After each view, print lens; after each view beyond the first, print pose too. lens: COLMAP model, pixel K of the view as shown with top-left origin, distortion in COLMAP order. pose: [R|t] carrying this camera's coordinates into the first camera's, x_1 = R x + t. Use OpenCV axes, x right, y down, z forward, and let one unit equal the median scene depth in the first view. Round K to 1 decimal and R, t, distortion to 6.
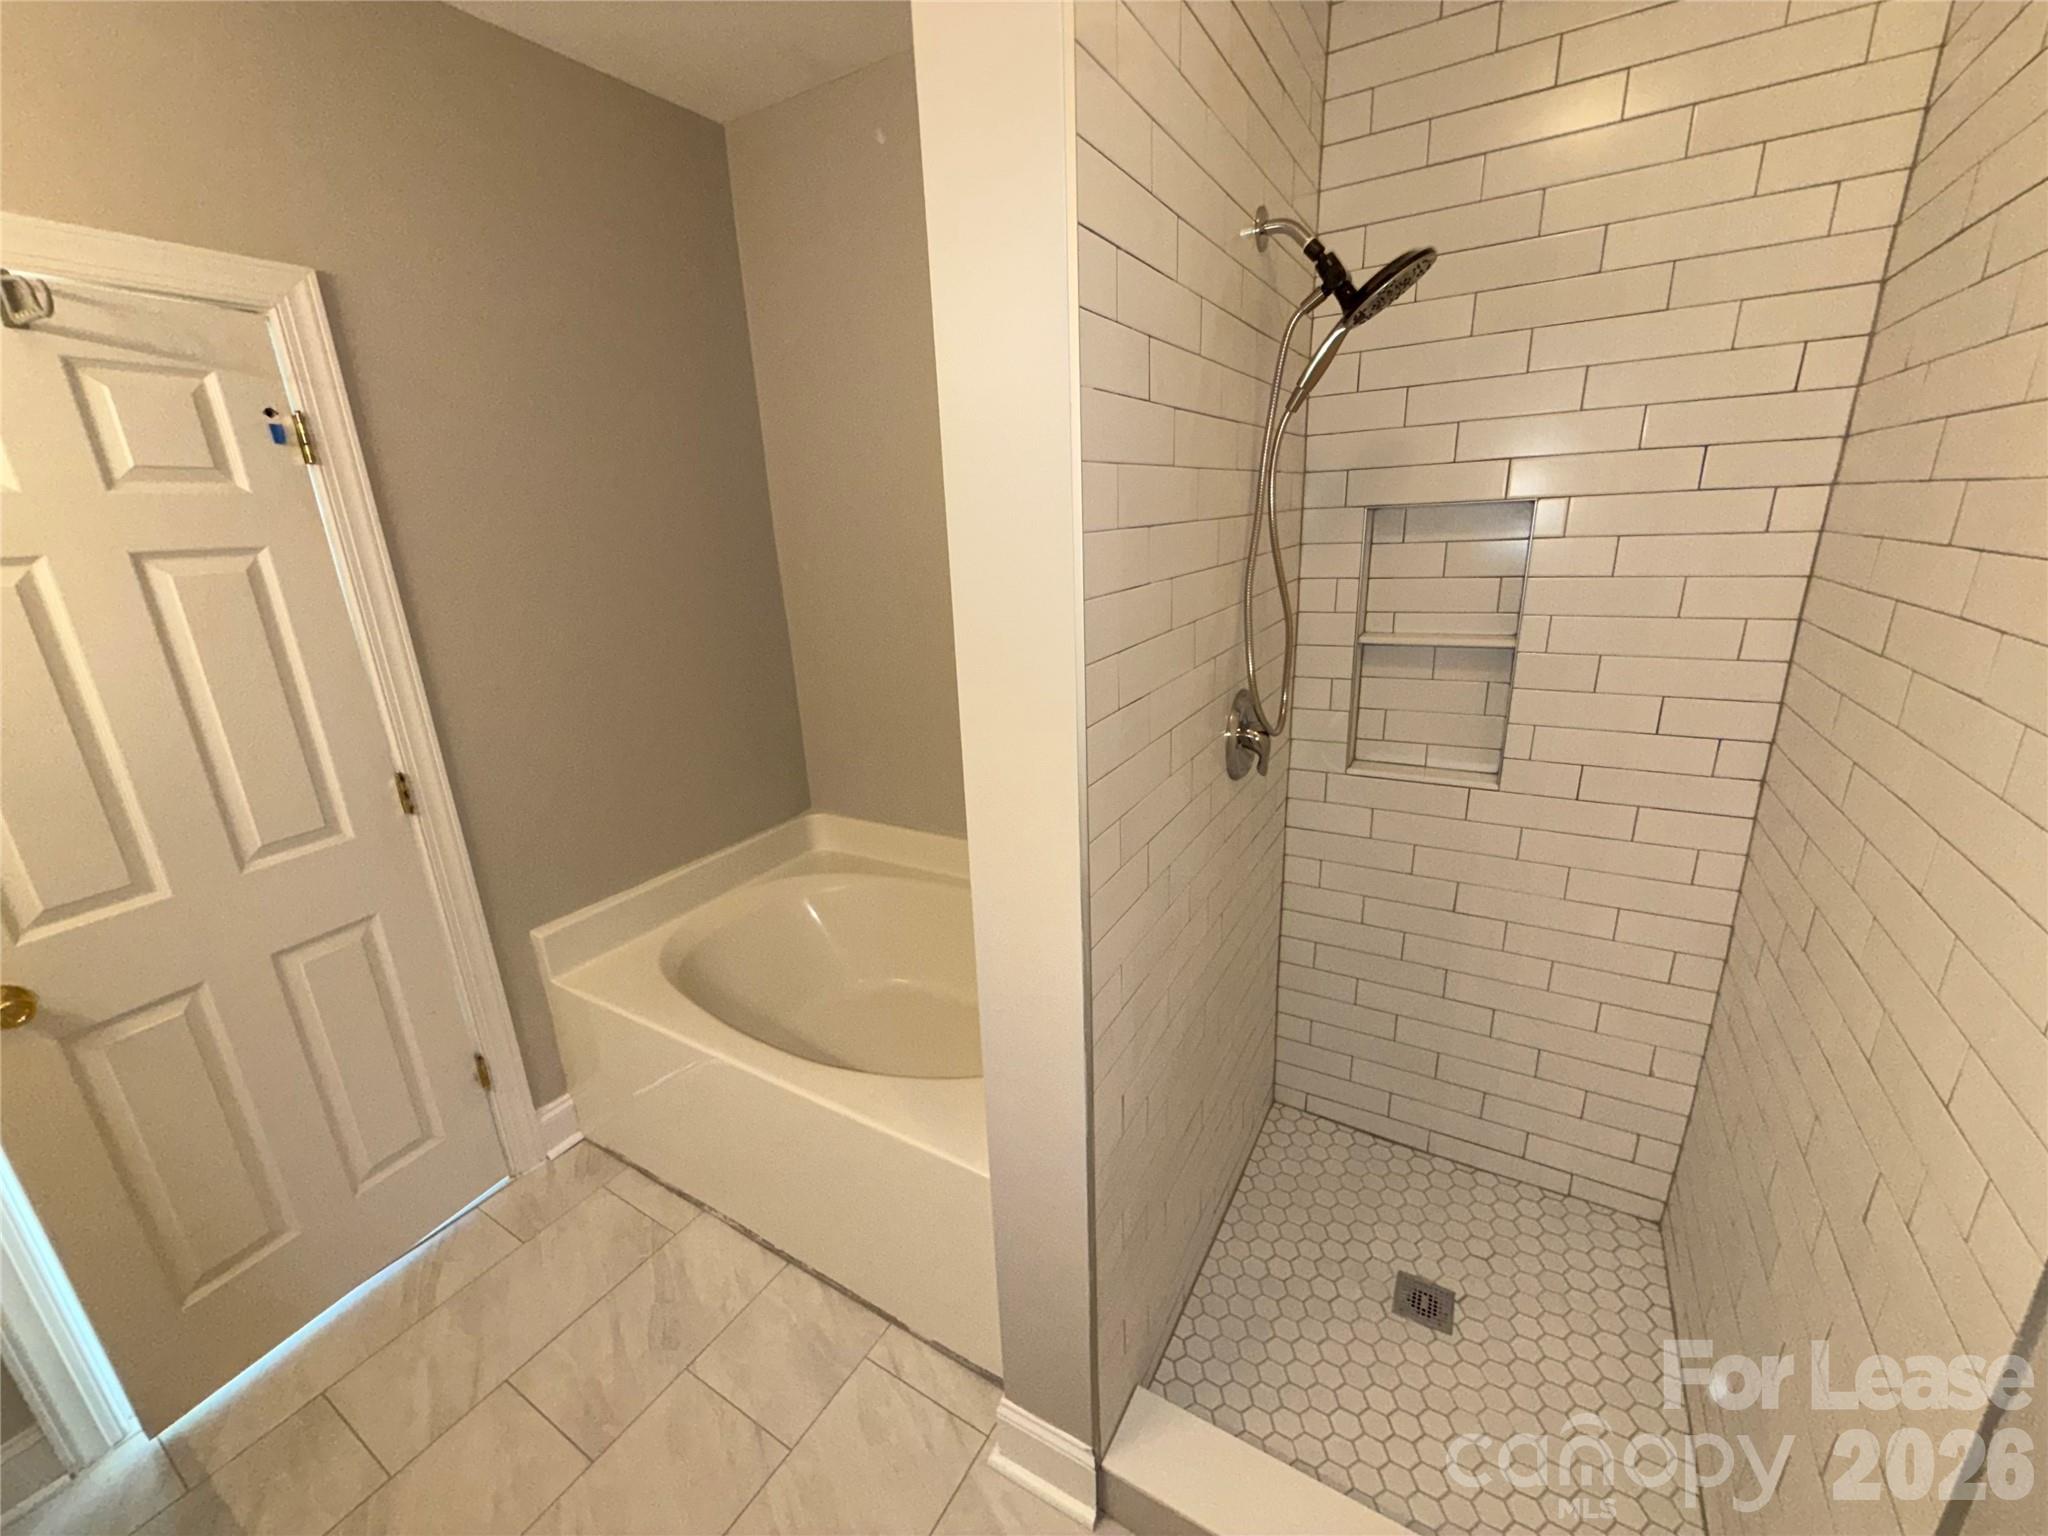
lens RADIAL K [[815.6, 0, 1027.0], [0, 815.6, 766.4], [0, 0, 1]] dist [0.001954, 0.000320]
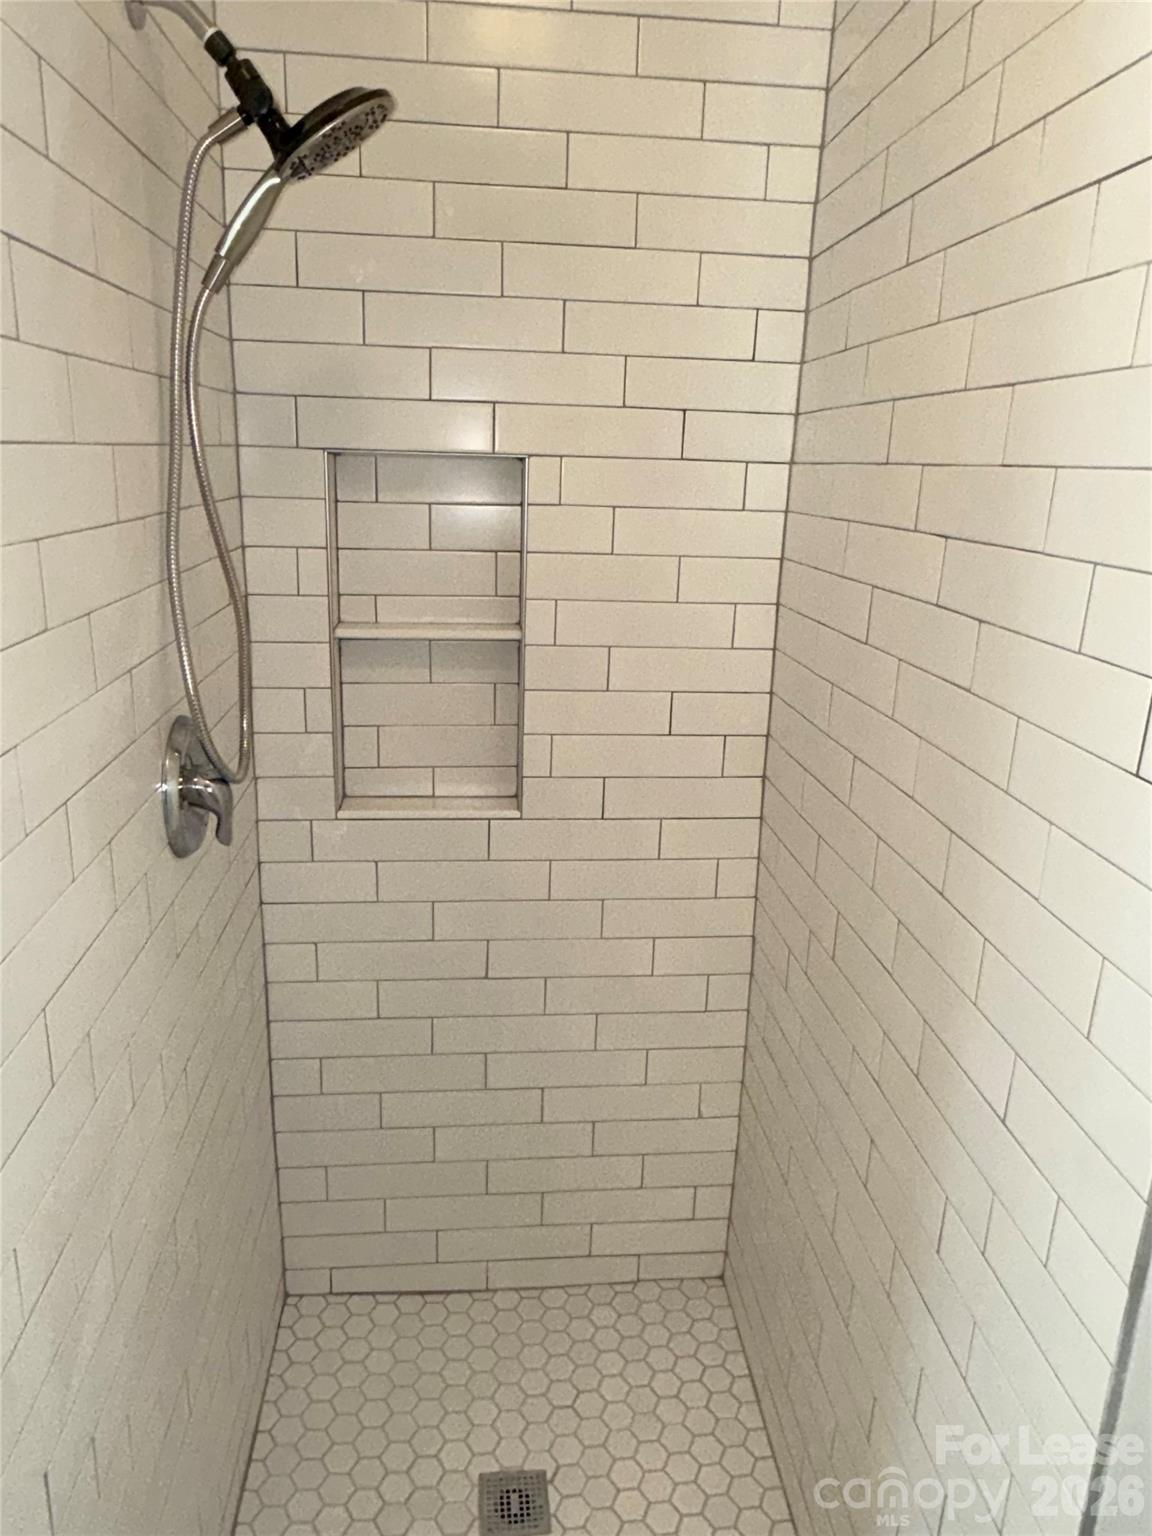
lens RADIAL K [[1061.7, 0, 578.2], [0, 1061.7, 765.3], [0, 0, 1]] dist [-0.007562, 0.007839]
pose [[0.806548, -0.093497, 0.583729, 0.024602], [0.106811, 0.994211, 0.011661, -0.029329], [-0.581440, 0.052944, 0.811865, 0.130843]]
